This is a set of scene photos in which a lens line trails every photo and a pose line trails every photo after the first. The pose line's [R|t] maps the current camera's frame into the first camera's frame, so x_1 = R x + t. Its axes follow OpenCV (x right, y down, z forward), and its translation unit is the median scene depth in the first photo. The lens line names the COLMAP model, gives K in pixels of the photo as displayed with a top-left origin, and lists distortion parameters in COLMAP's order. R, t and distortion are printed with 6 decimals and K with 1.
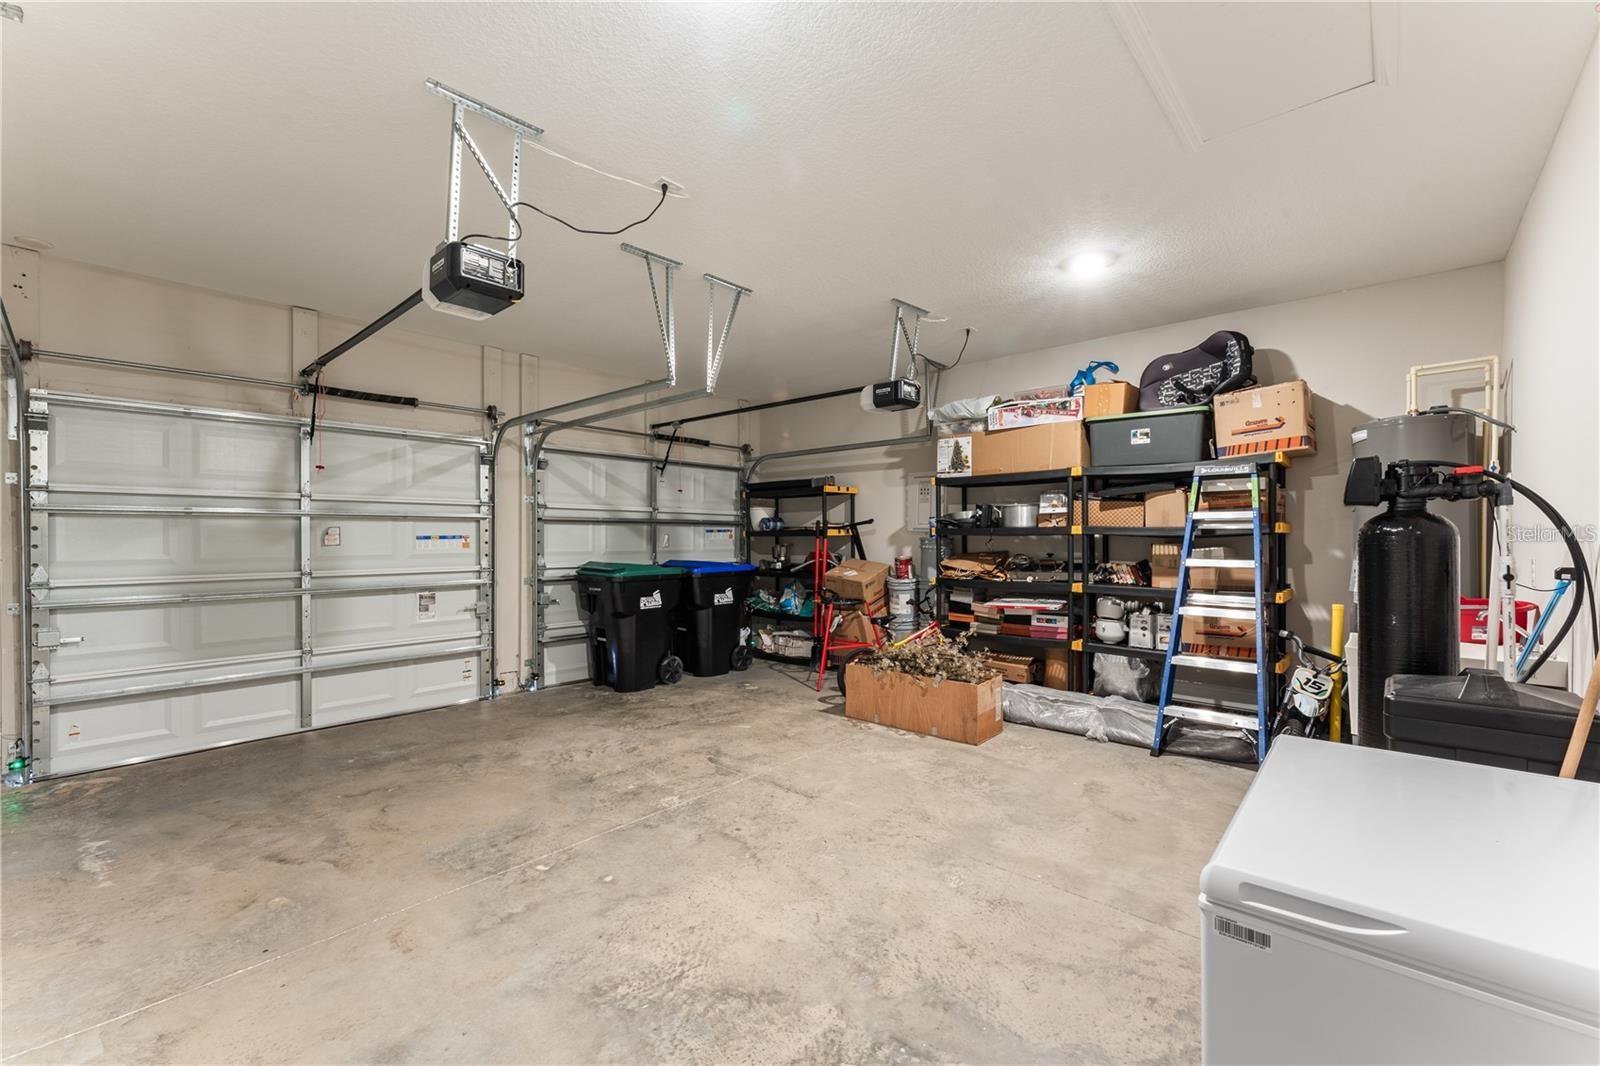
lens RADIAL K [[650.2, 0, 800.4], [0, 650.2, 533.2], [0, 0, 1]] dist [0.003599, -0.000208]
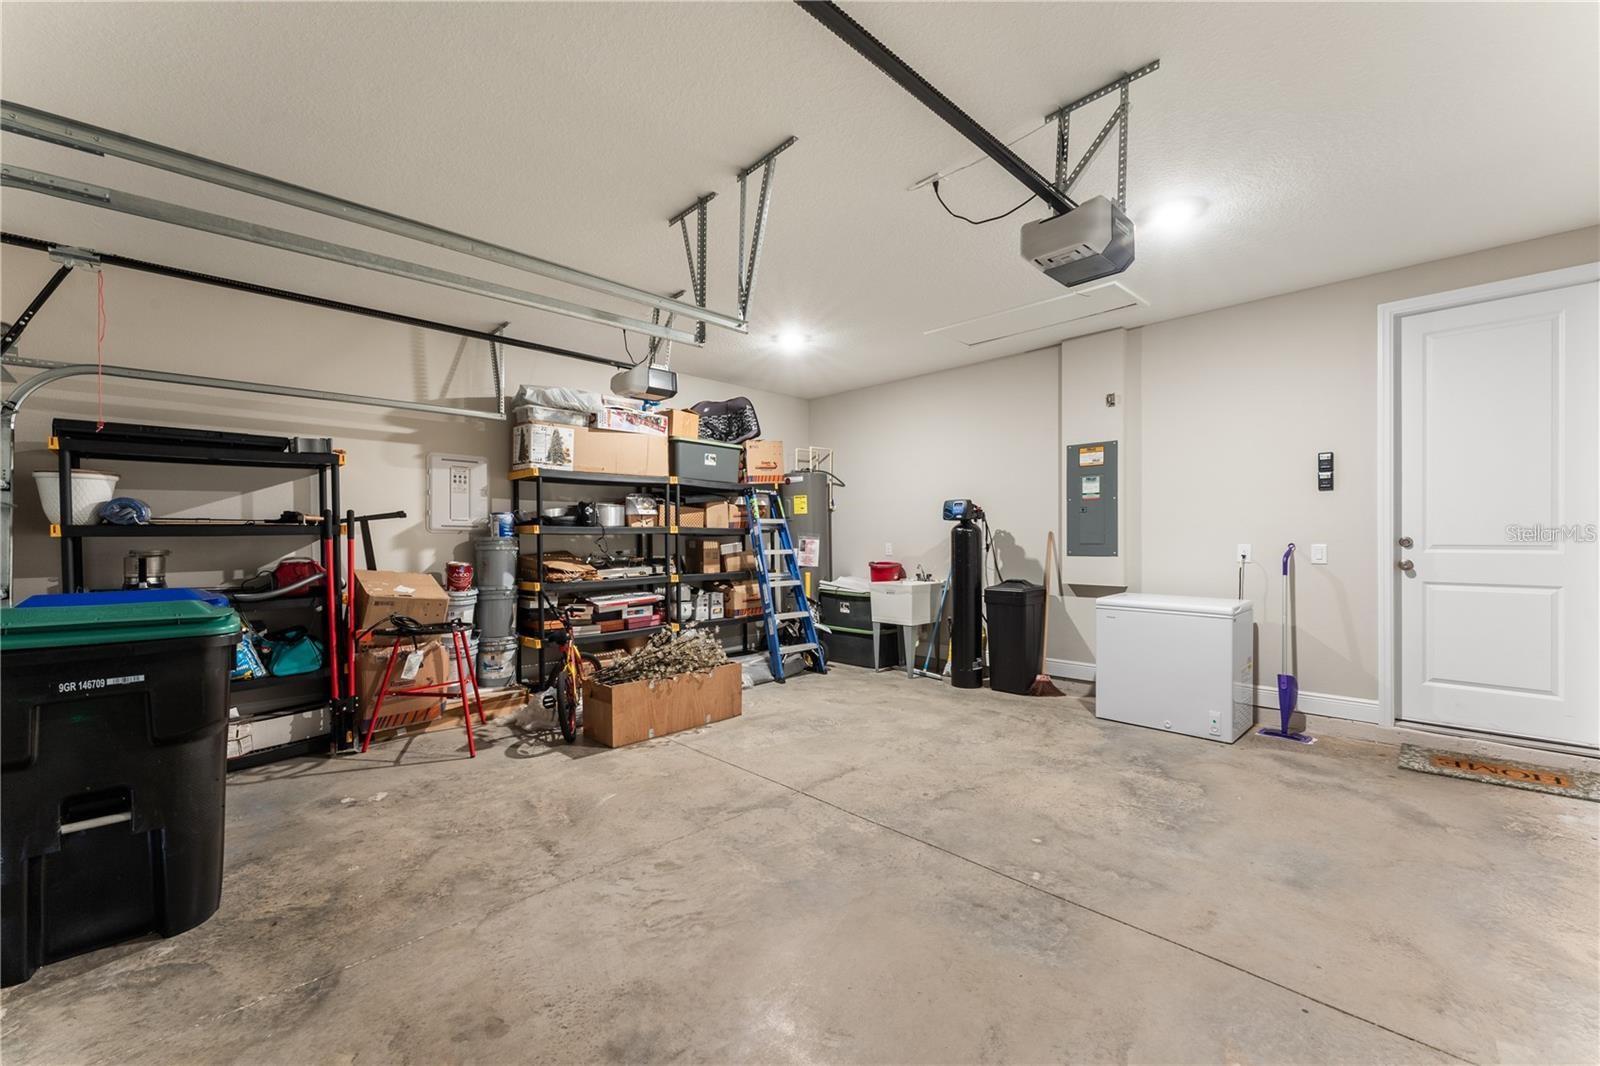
lens RADIAL K [[650.2, 0, 800.1], [0, 650.2, 540.3], [0, 0, 1]] dist [0.003599, -0.000208]
pose [[0.066056, -0.004738, 0.997805, -0.788890], [0.001457, 0.999988, 0.004651, 0.009562], [-0.997815, 0.001146, 0.066062, 0.738065]]
